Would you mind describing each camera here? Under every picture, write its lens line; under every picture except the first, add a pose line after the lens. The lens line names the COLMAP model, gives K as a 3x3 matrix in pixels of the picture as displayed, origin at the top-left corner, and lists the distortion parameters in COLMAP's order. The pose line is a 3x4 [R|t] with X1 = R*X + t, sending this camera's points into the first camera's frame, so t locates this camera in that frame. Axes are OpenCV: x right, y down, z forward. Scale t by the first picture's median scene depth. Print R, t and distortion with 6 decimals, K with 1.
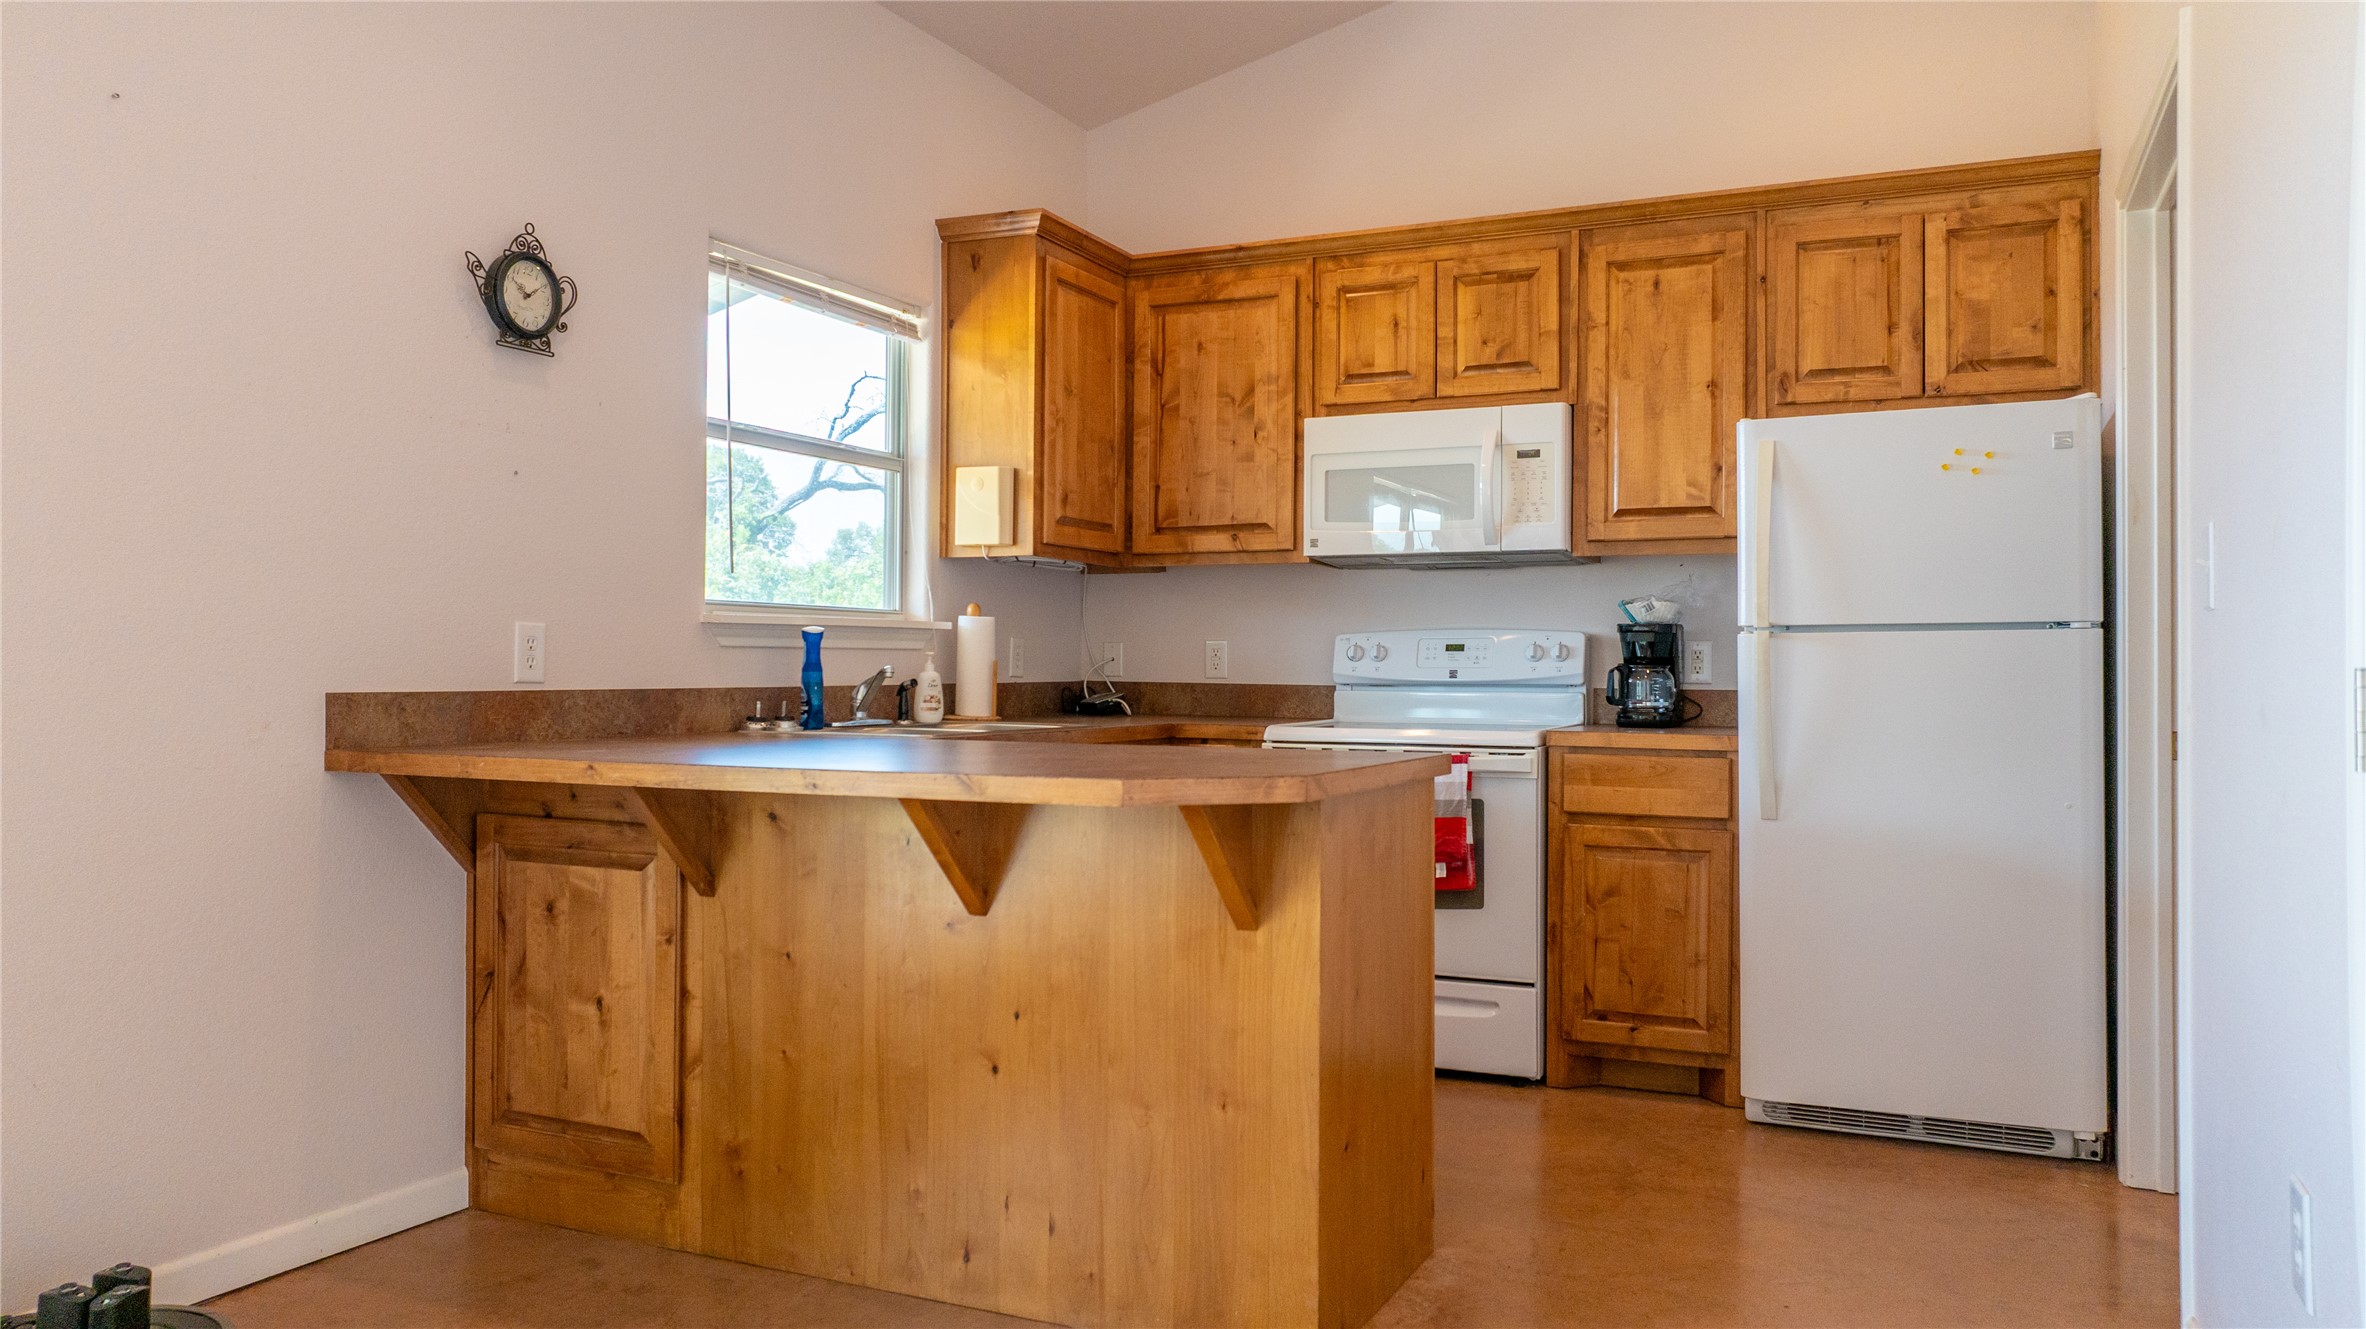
lens RADIAL K [[1679.7, 0, 1183.0], [0, 1679.7, 664.5], [0, 0, 1]] dist [-0.011336, -0.004563]
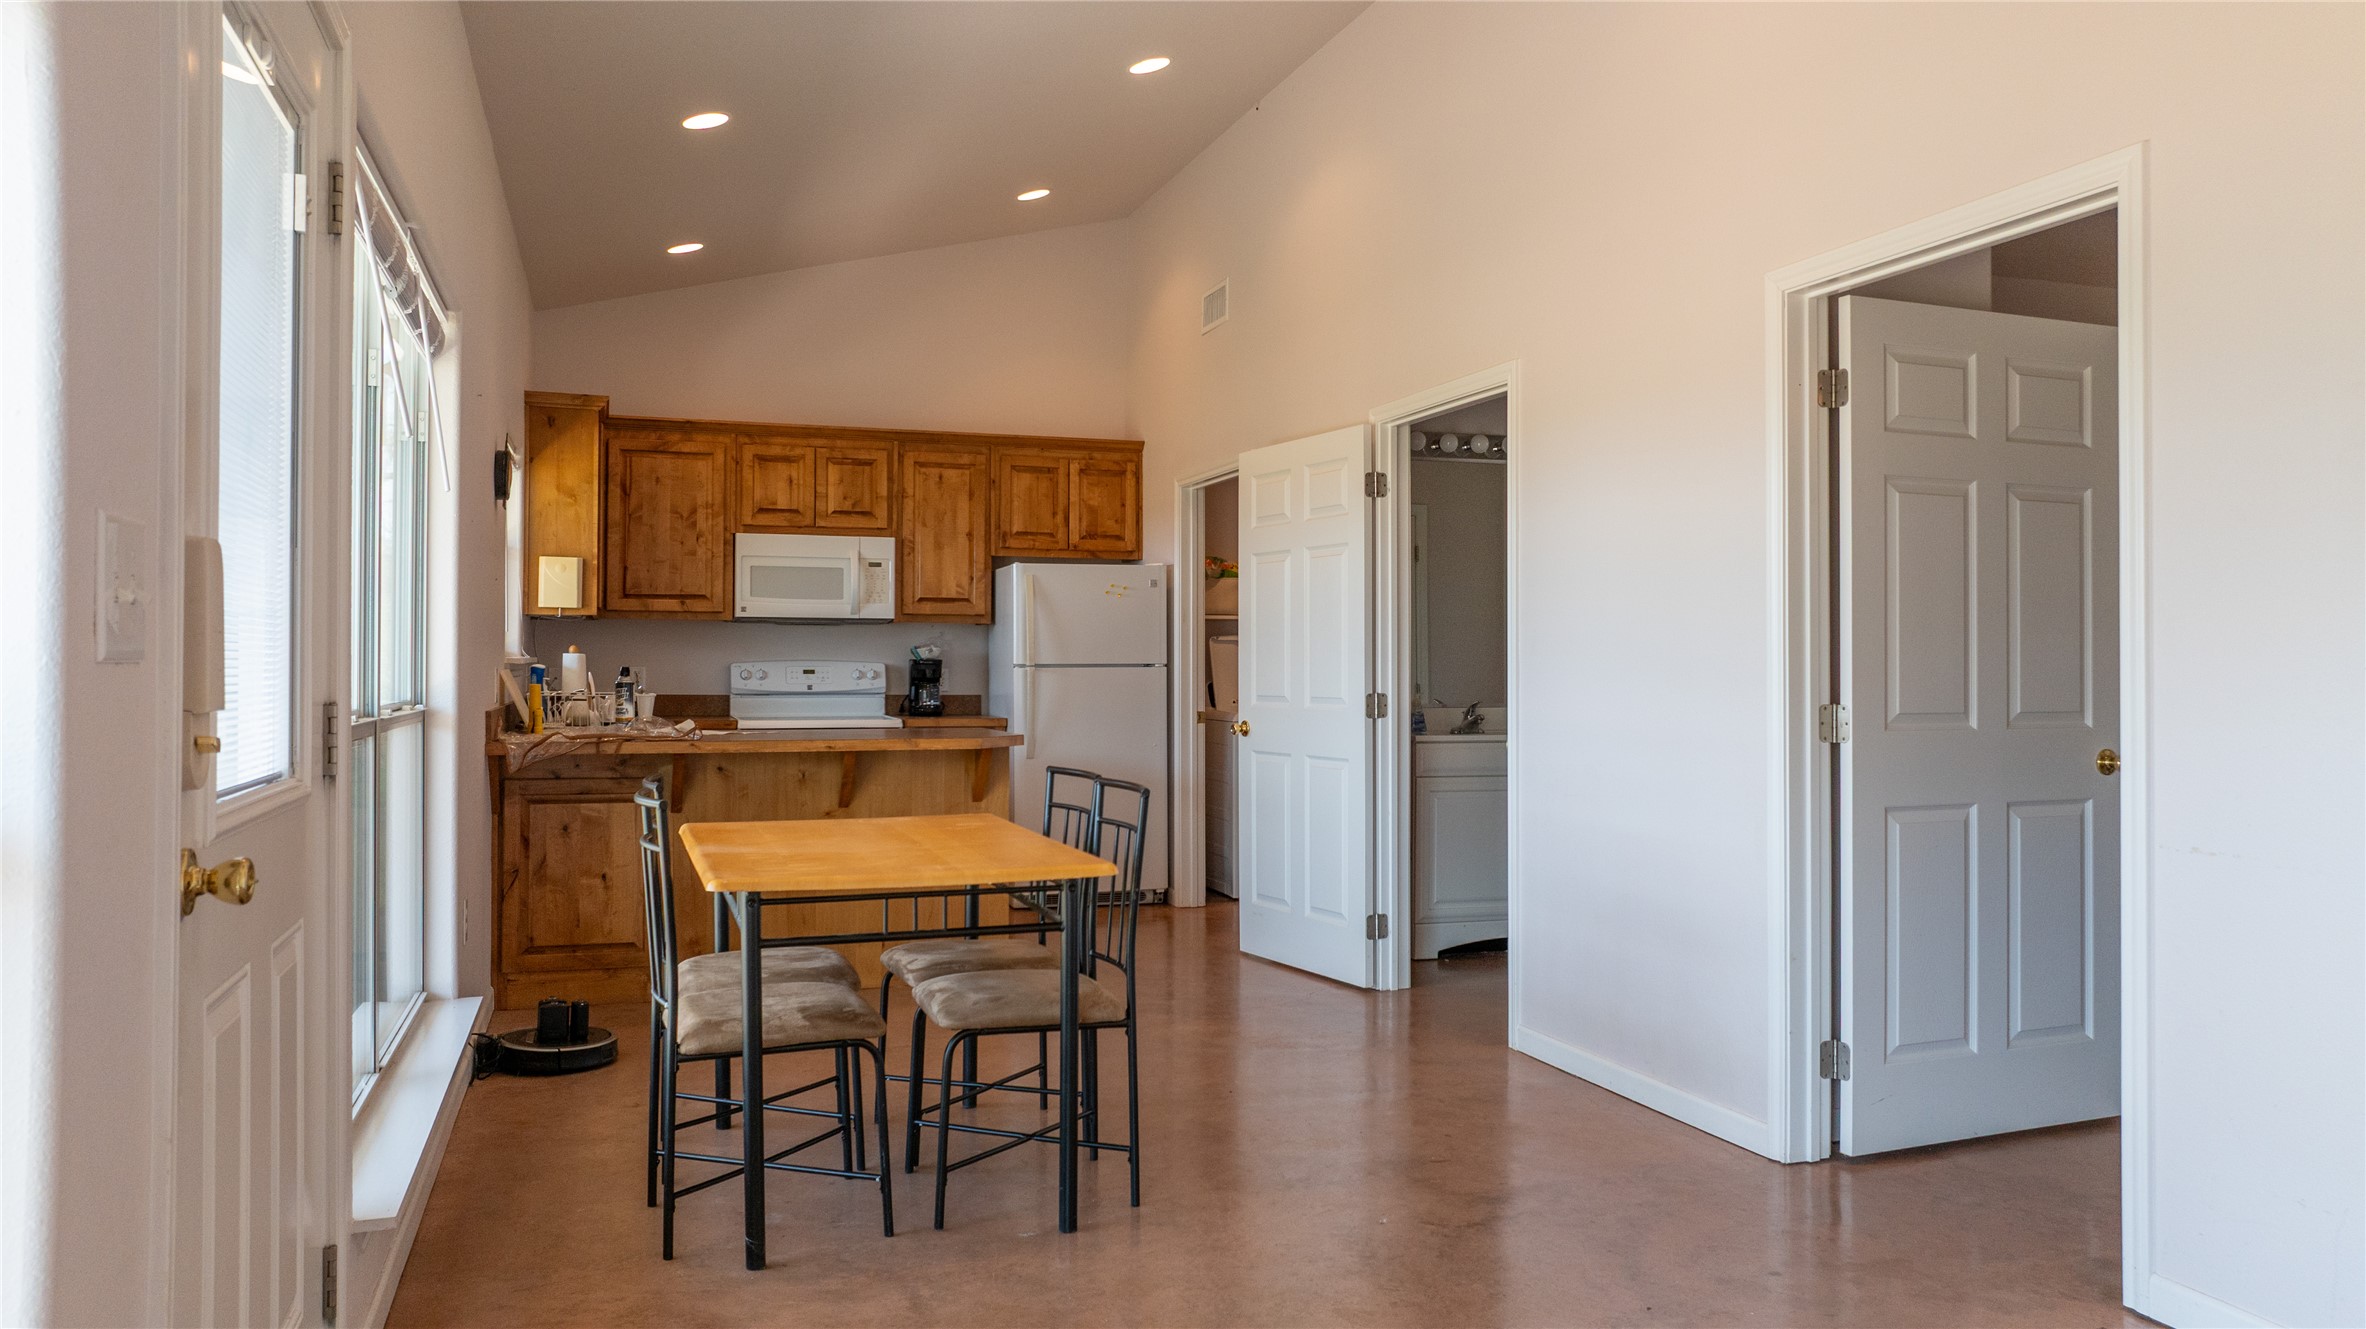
lens RADIAL K [[1706.1, 0, 1183.0], [0, 1706.1, 664.5], [0, 0, 1]] dist [0.000138, -0.000101]
pose [[0.726128, -0.001519, 0.687557, -0.795444], [-0.002400, 0.999986, 0.004743, -0.028173], [-0.687555, -0.005094, 0.726114, -0.539385]]
